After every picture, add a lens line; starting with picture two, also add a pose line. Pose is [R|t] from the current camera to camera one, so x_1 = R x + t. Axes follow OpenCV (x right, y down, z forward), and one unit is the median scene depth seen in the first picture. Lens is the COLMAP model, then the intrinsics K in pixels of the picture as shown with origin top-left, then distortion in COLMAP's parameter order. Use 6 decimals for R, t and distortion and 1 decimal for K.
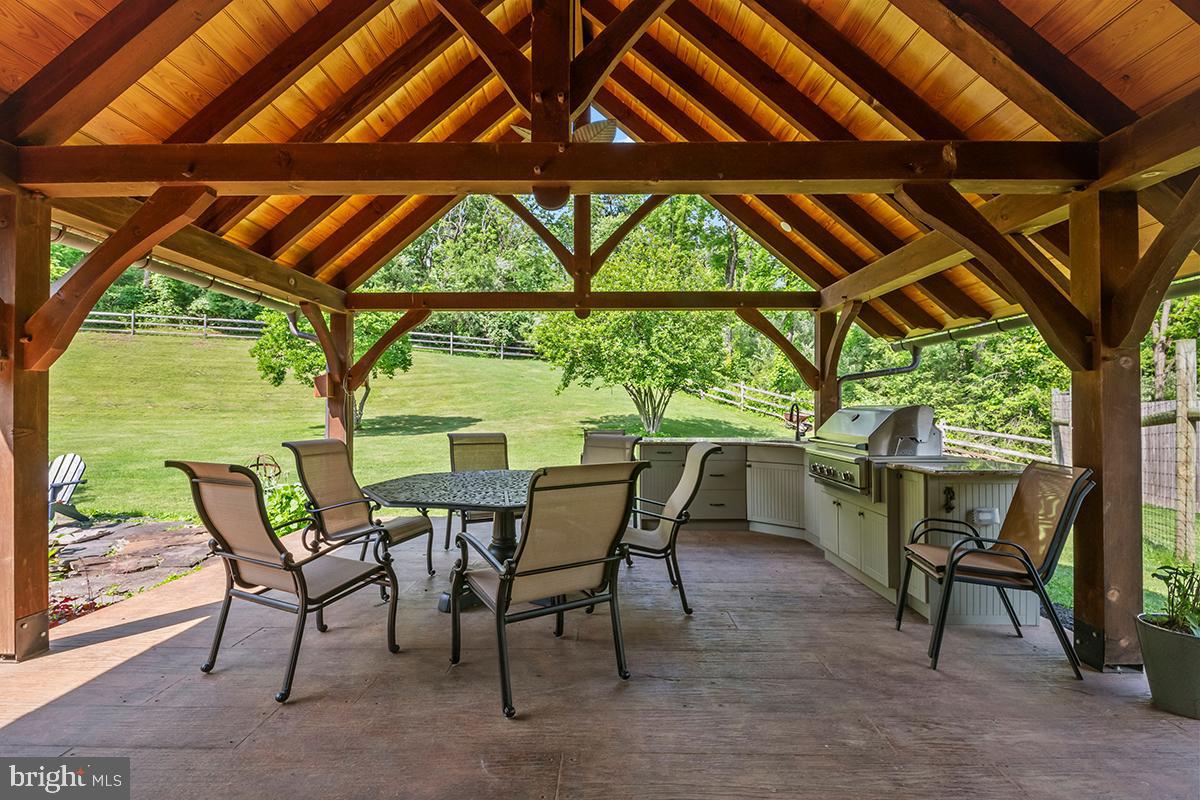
lens RADIAL K [[590.2, 0, 600.0], [0, 590.2, 400.0], [0, 0, 1]] dist [-0.002206, -0.001043]
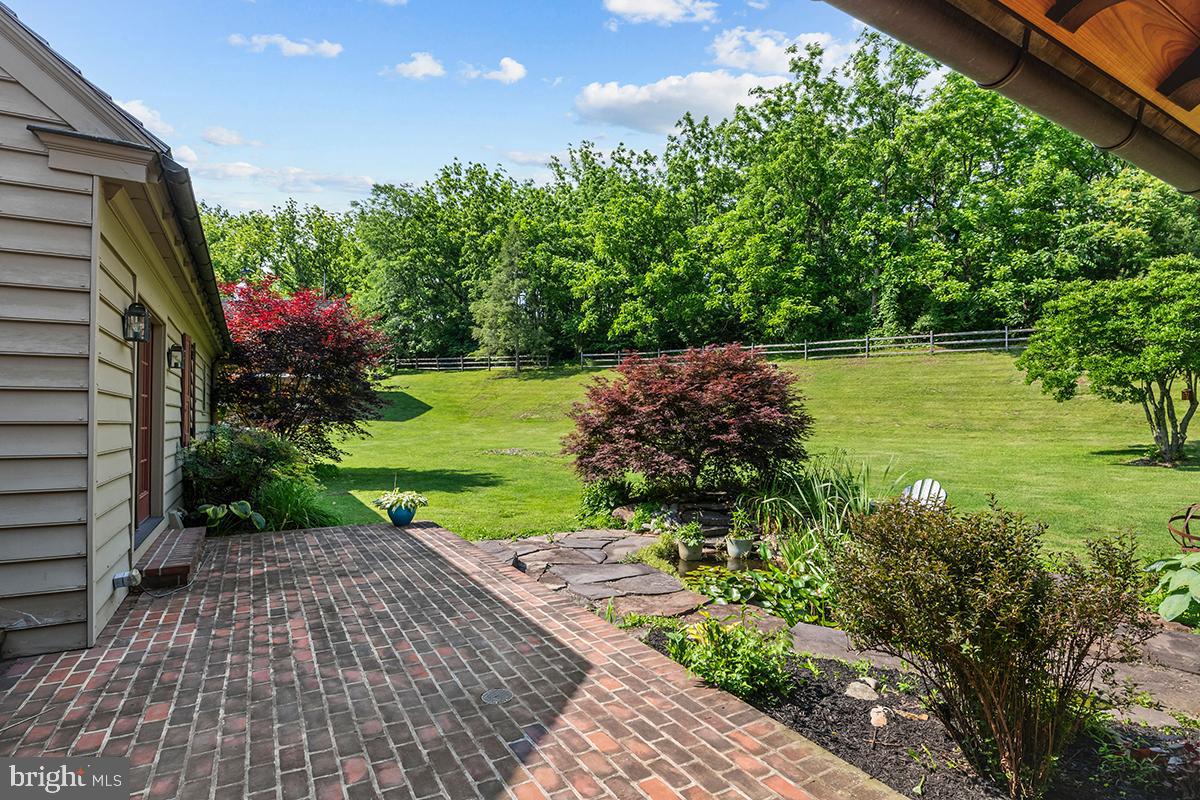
lens RADIAL K [[606.2, 0, 600.0], [0, 606.2, 400.0], [0, 0, 1]] dist [0.005797, 0.000101]
pose [[0.506437, -0.028447, -0.861807, -0.096584], [0.005150, 0.999538, -0.029967, -0.002717], [0.862261, 0.010738, 0.506350, 0.013509]]
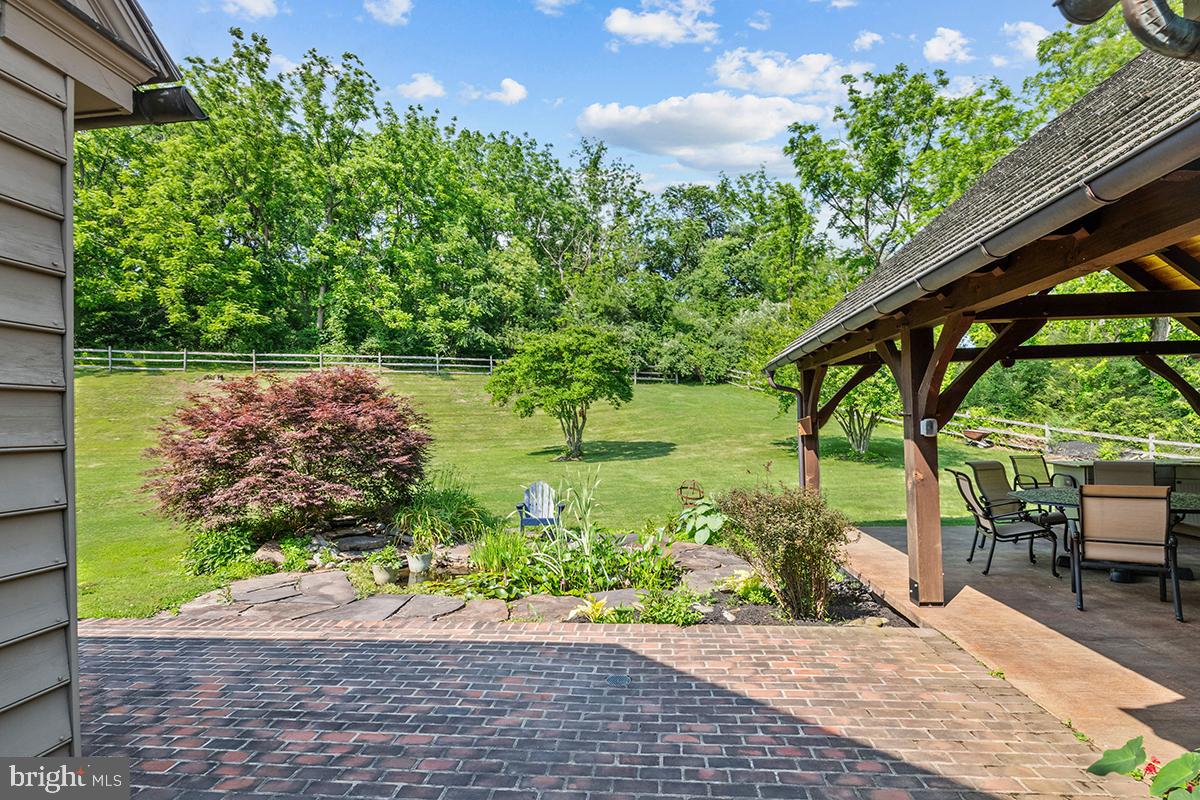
lens RADIAL K [[602.3, 0, 601.3], [0, 602.3, 407.0], [0, 0, 1]] dist [0.000449, -0.000266]
pose [[0.995988, -0.028018, -0.084985, -0.204574], [0.026350, 0.999439, -0.020683, -0.012468], [0.085517, 0.018361, 0.996168, -0.094606]]
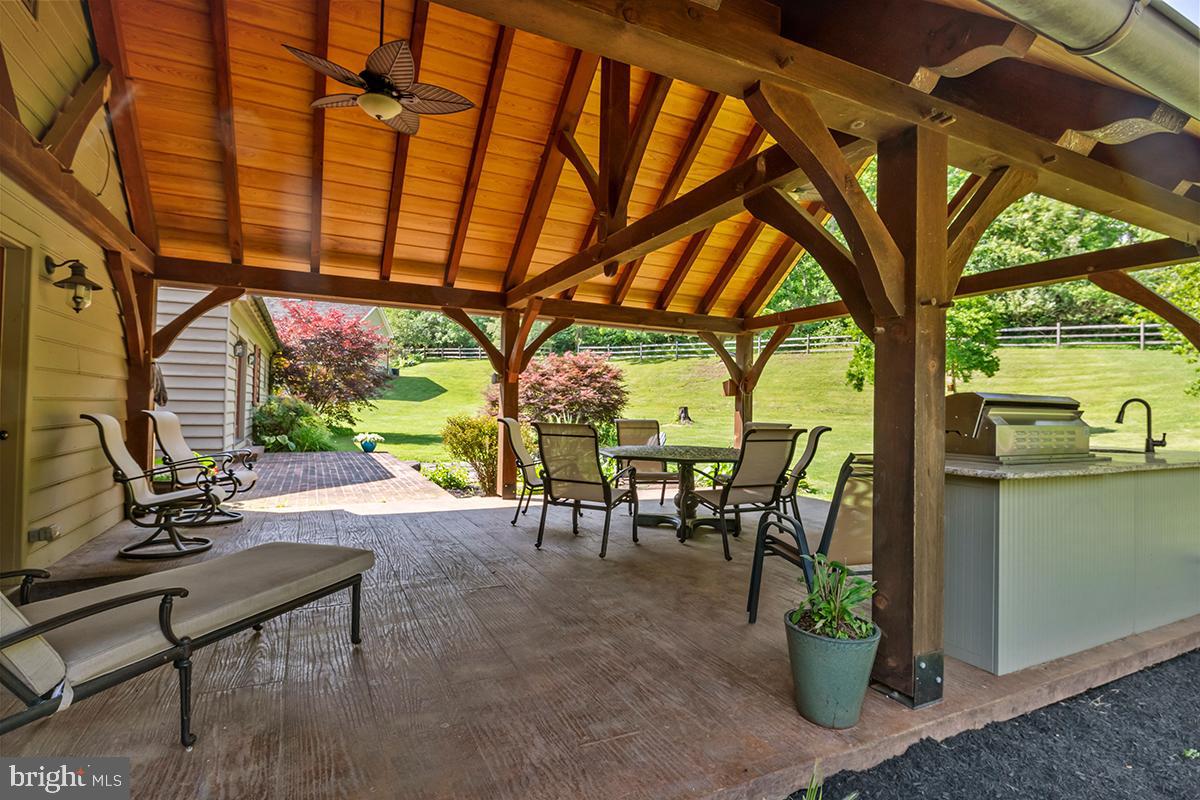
lens RADIAL K [[589.6, 0, 600.7], [0, 589.6, 379.7], [0, 0, 1]] dist [0.000593, 0.000051]
pose [[0.455219, -0.032434, -0.889788, 0.160357], [-0.011182, 0.999049, -0.042138, 0.004930], [0.890309, 0.029131, 0.454424, 0.024710]]
